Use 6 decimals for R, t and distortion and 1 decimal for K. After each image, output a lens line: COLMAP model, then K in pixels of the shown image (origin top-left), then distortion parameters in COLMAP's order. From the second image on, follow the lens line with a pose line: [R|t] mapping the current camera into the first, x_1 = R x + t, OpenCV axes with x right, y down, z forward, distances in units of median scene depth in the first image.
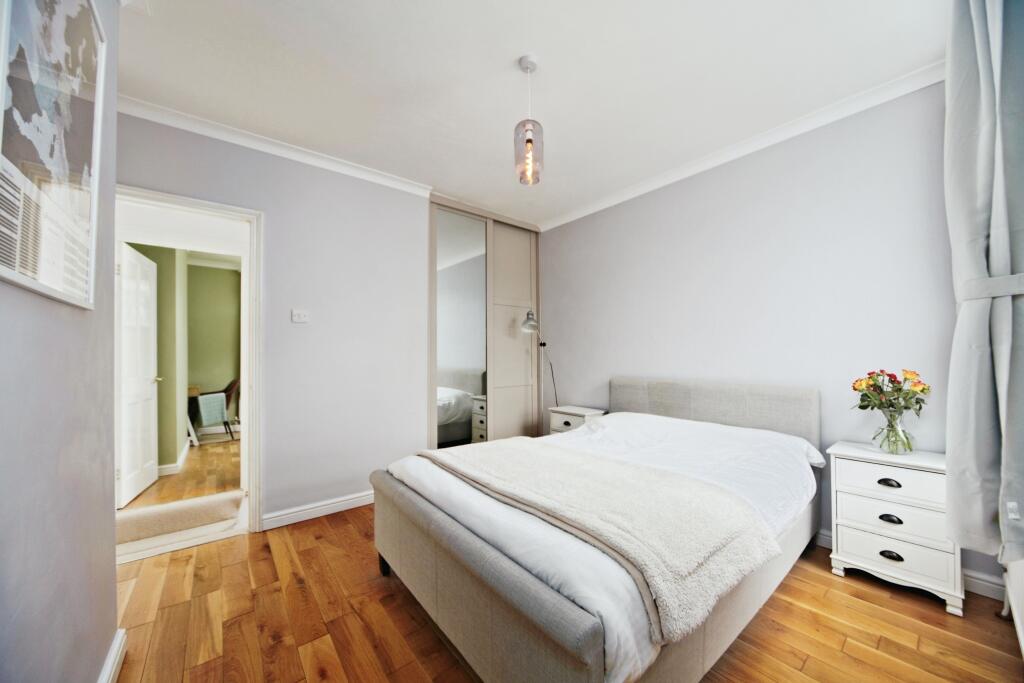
lens RADIAL K [[360.7, 0, 521.6], [0, 360.7, 348.1], [0, 0, 1]] dist [-0.019084, -0.000123]
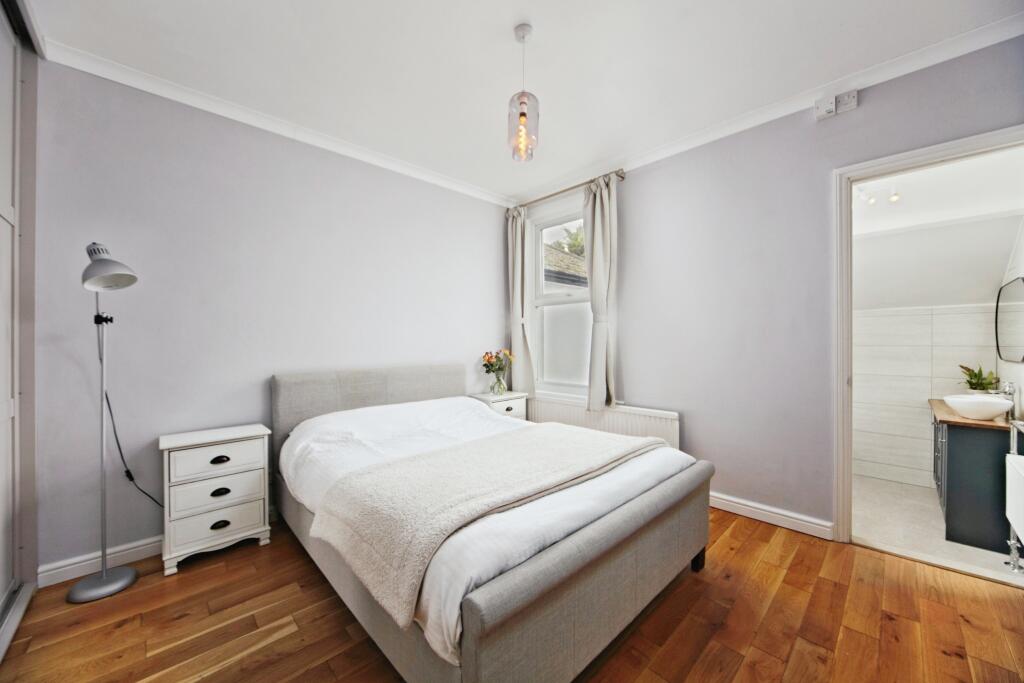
lens RADIAL K [[368.1, 0, 512.0], [0, 368.1, 341.5], [0, 0, 1]] dist [-0.019552, 0.000018]
pose [[-0.061238, 0.004762, 0.998112, -0.157653], [-0.018297, 0.999815, -0.005893, 0.004130], [-0.997955, -0.018623, -0.061140, 0.182334]]
